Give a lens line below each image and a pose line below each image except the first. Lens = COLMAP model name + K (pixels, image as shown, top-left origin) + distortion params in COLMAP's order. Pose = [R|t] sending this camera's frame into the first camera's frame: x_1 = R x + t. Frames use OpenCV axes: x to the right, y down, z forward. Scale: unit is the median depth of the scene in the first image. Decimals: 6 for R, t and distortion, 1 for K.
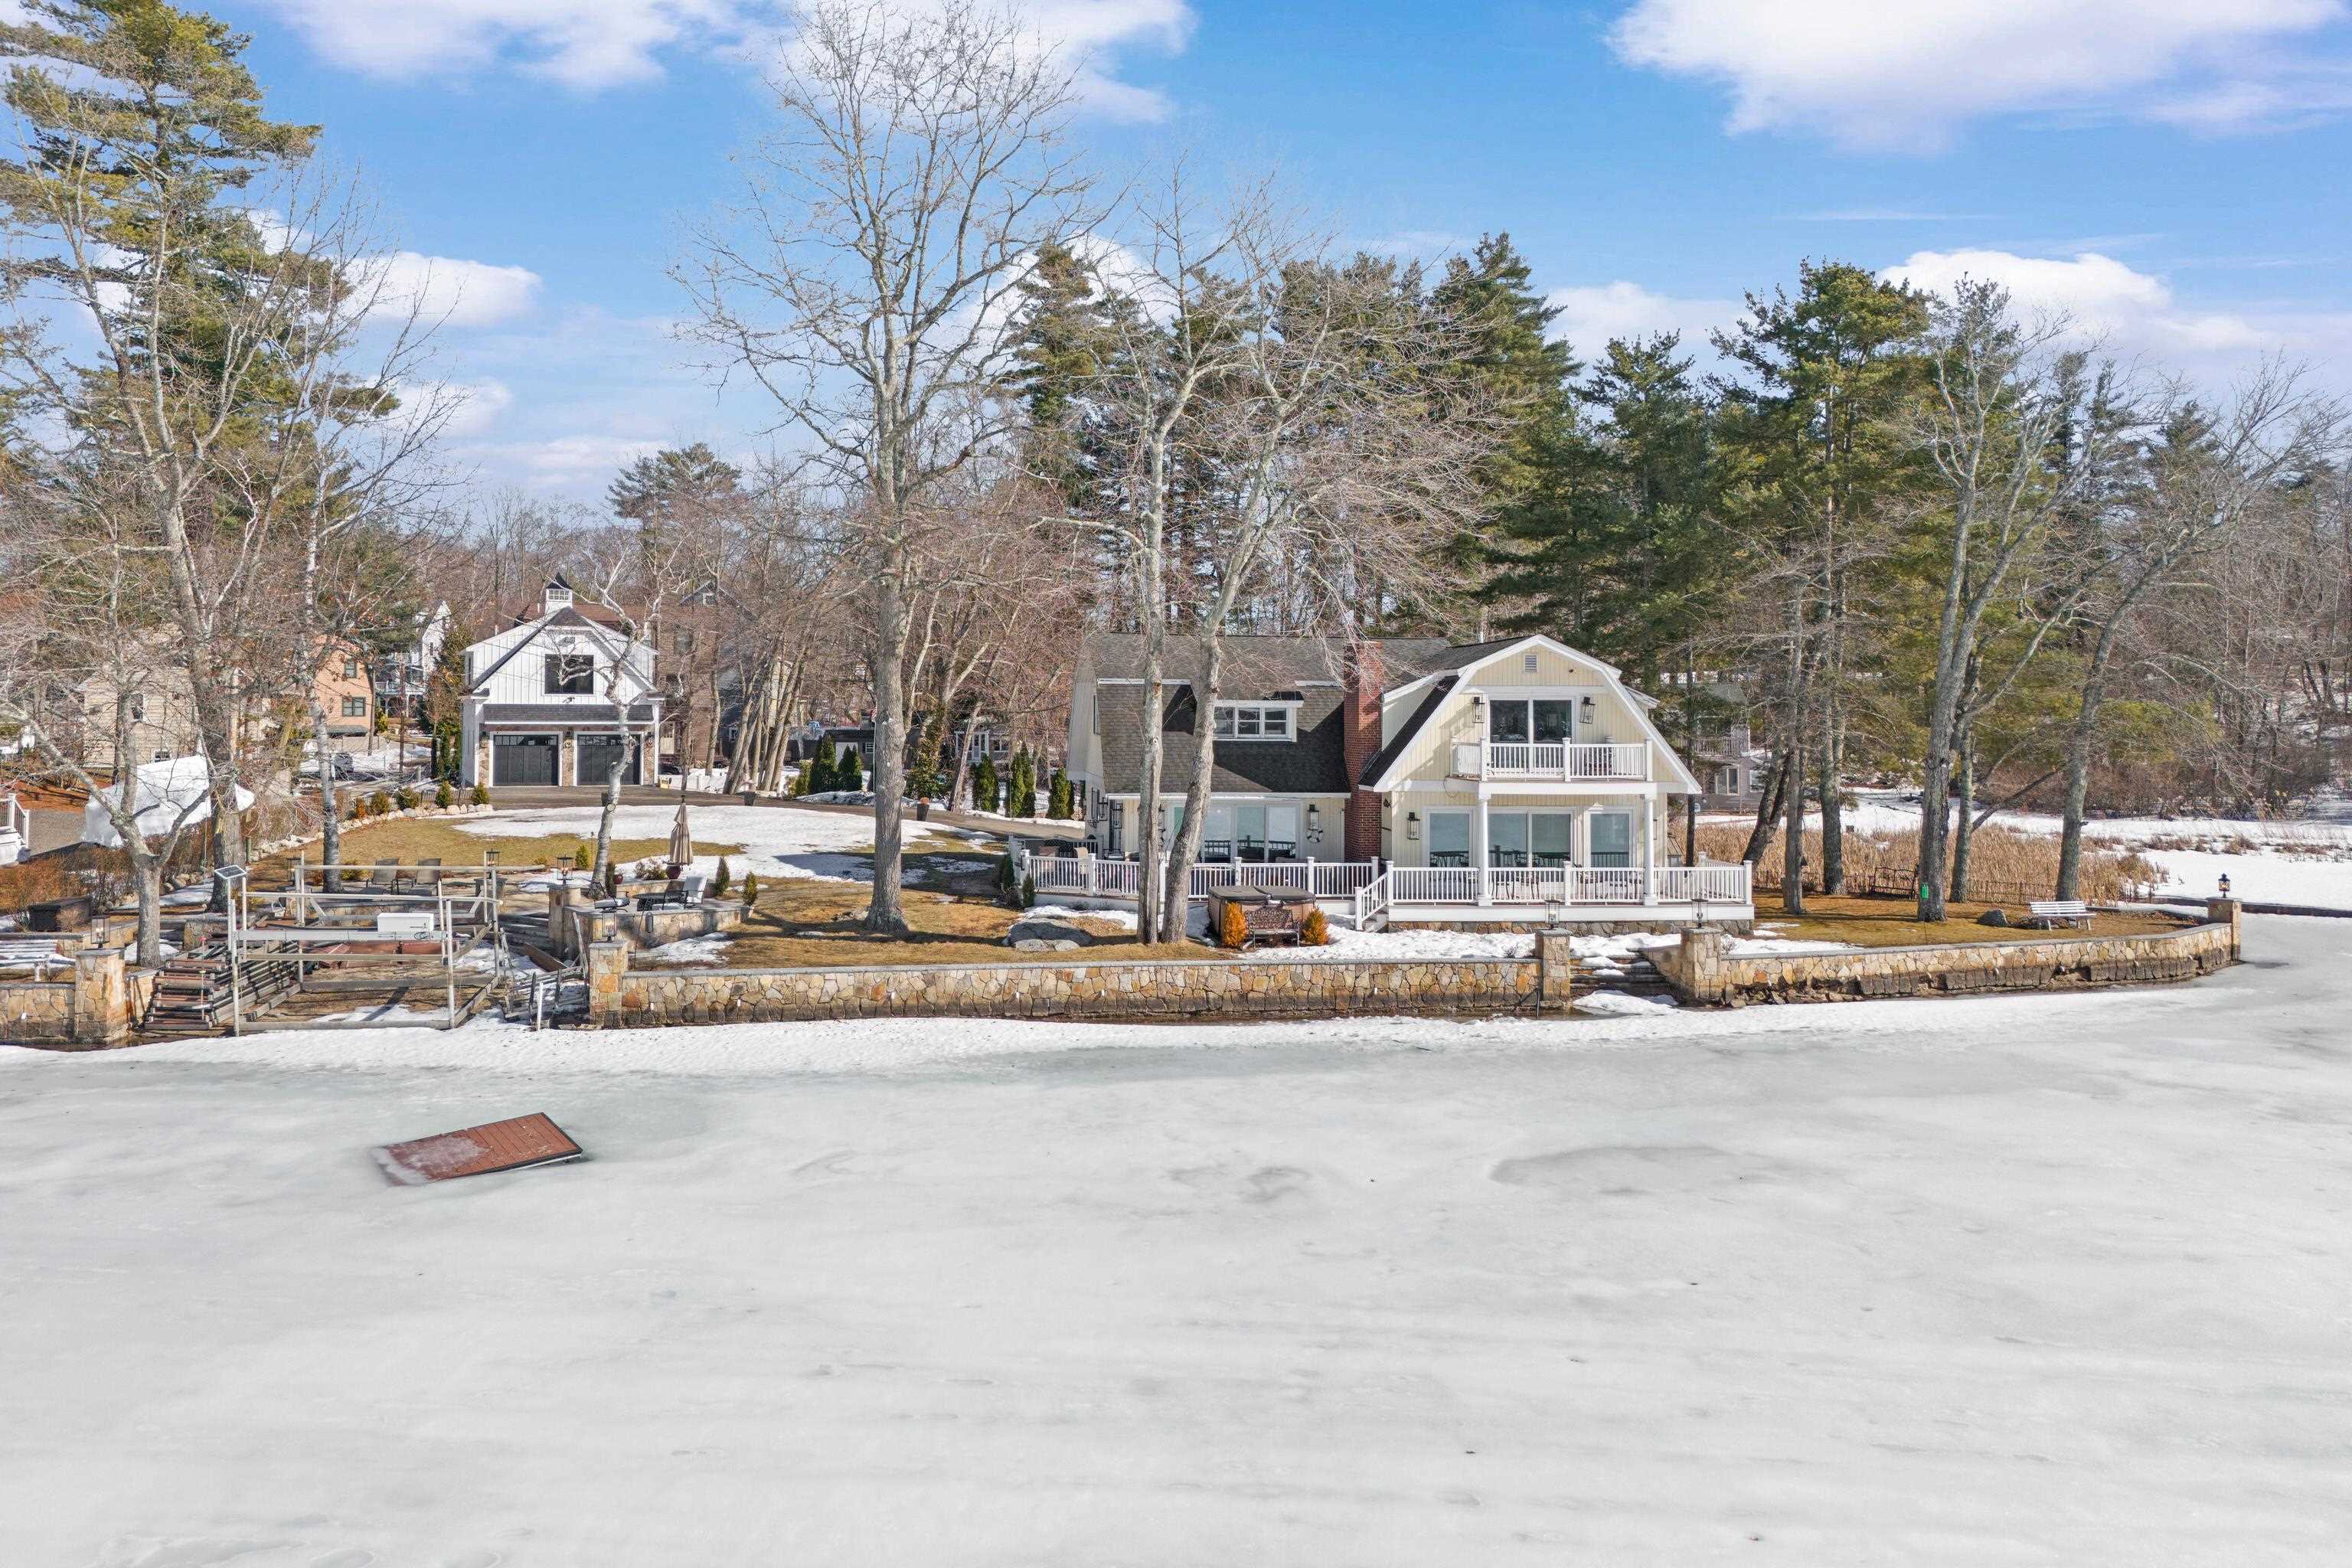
lens RADIAL K [[1712.6, 0, 1179.9], [0, 1712.6, 739.3], [0, 0, 1]] dist [0.083822, -0.078197]
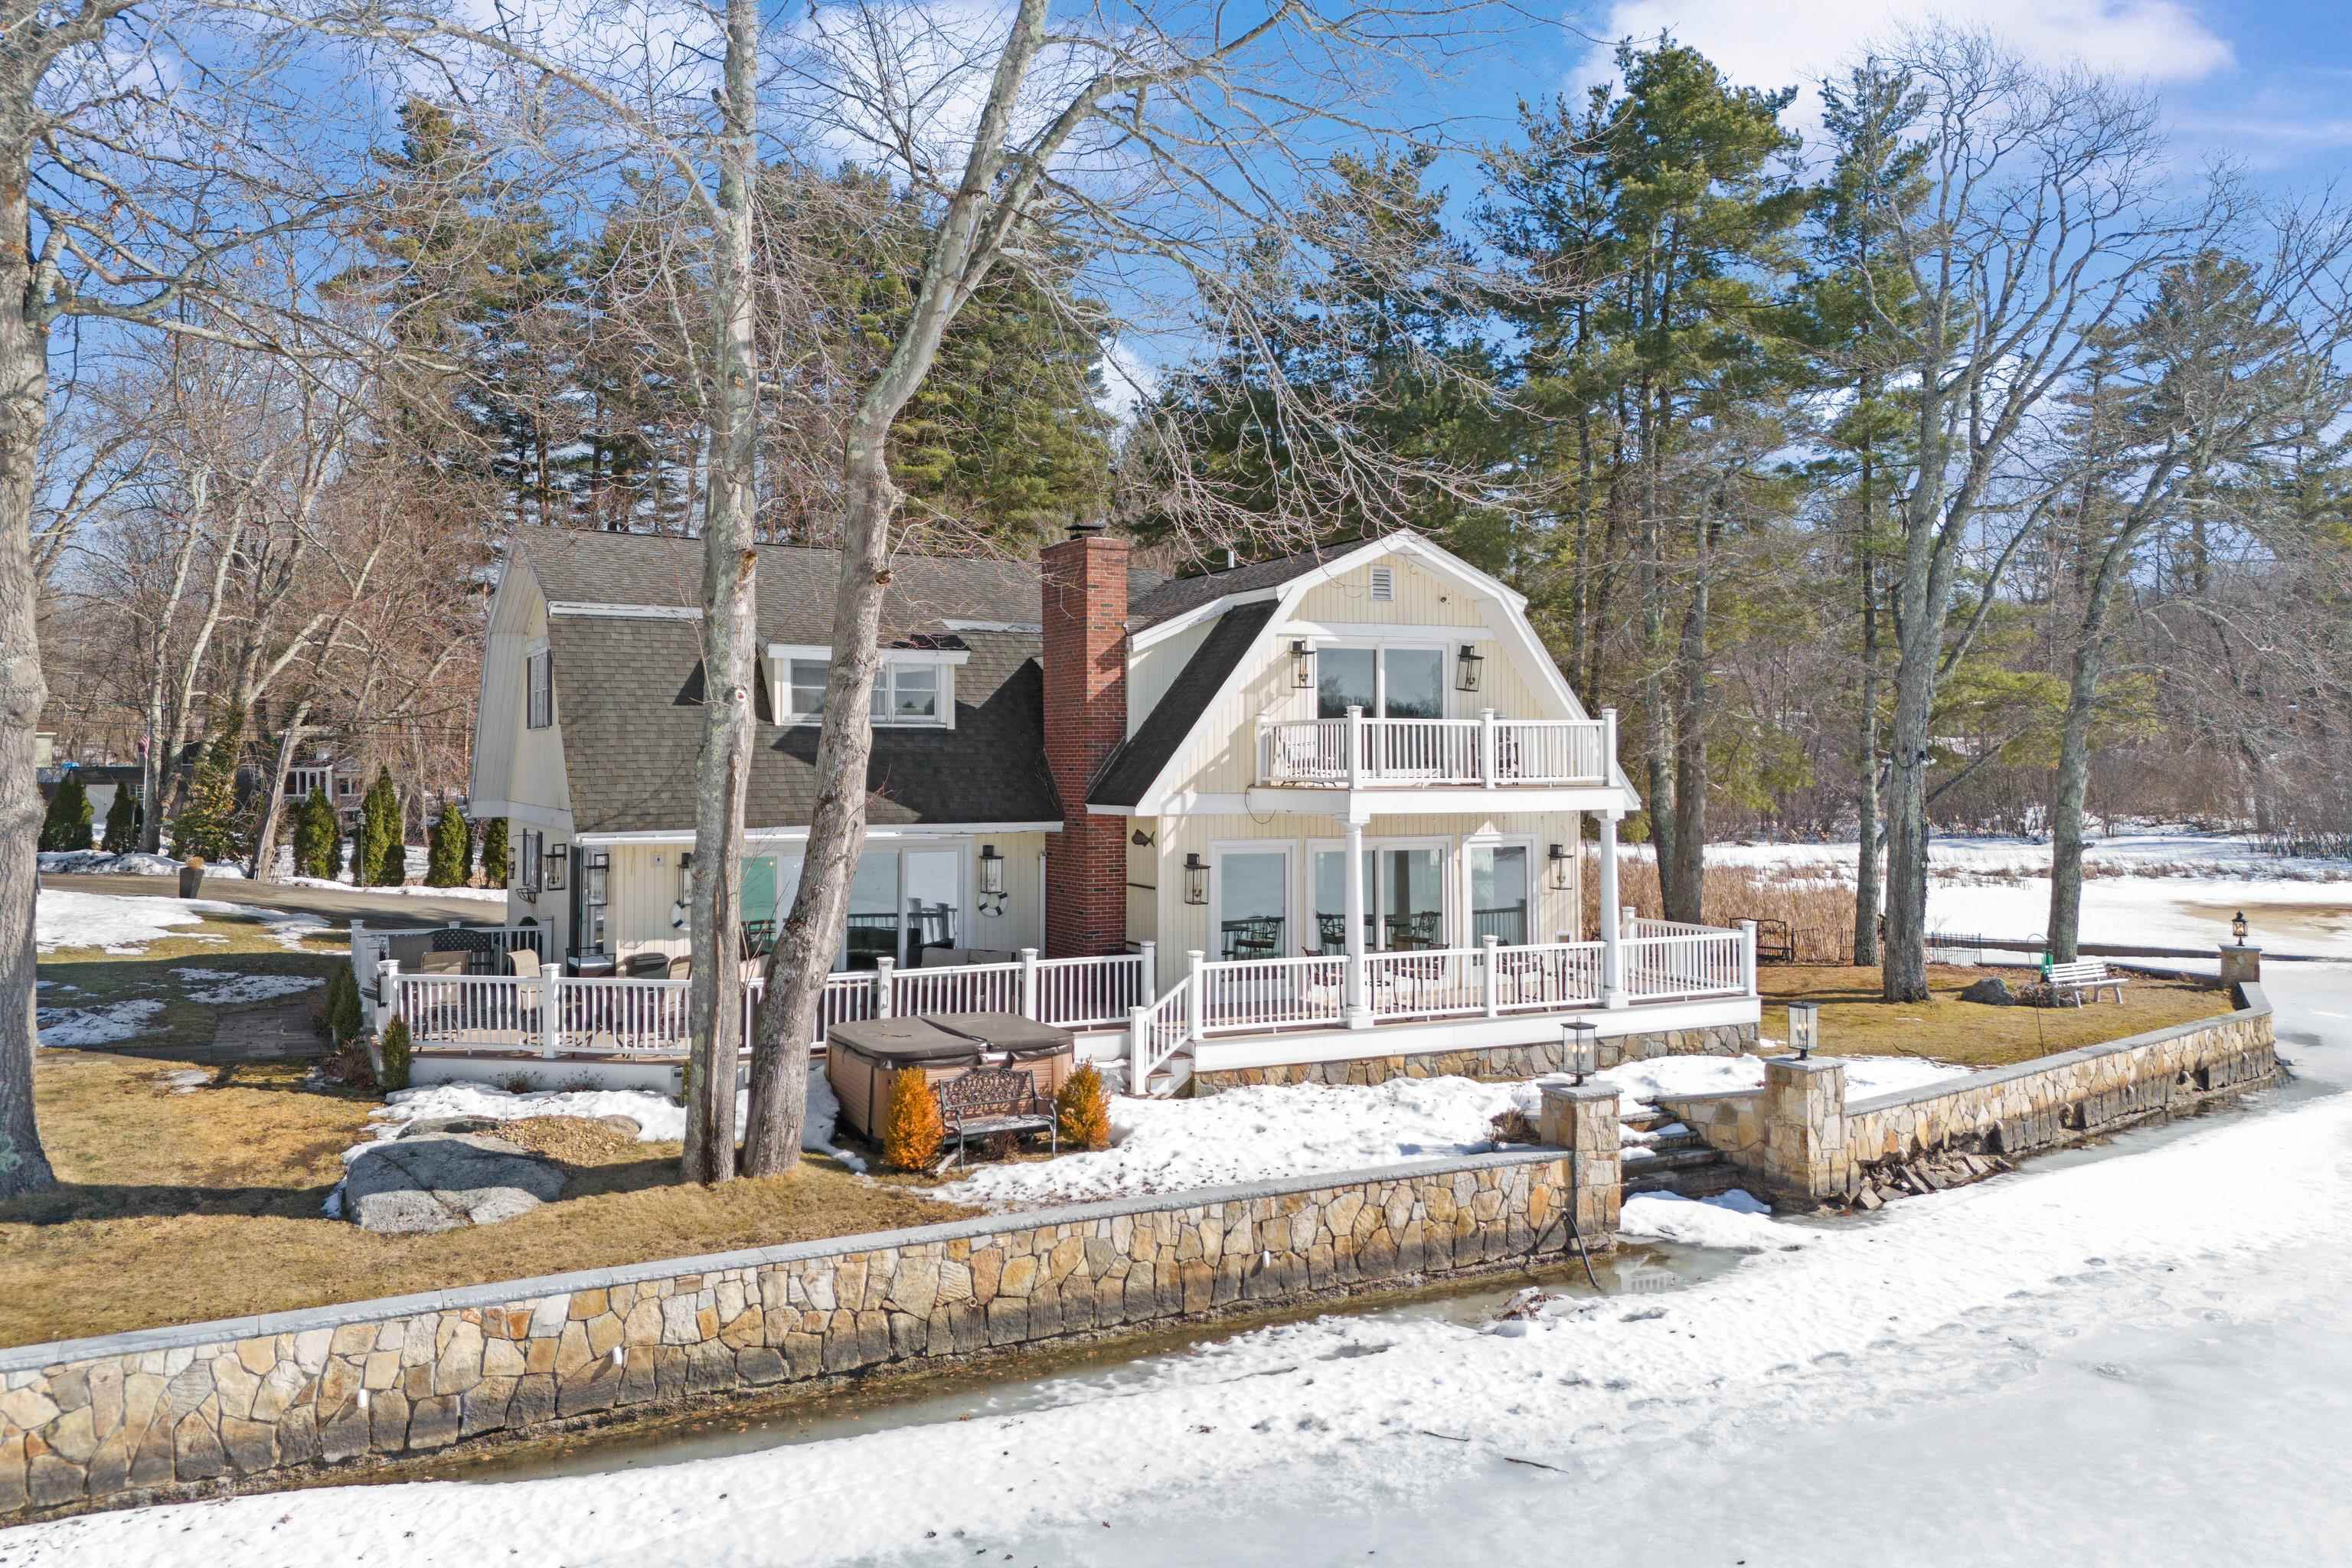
lens RADIAL K [[1712.6, 0, 1179.9], [0, 1712.6, 739.3], [0, 0, 1]] dist [0.083822, -0.078197]
pose [[0.943408, -0.004156, 0.331609, -0.046292], [0.013700, 0.999556, -0.026448, 0.021464], [-0.331352, 0.029494, 0.943046, 0.510644]]
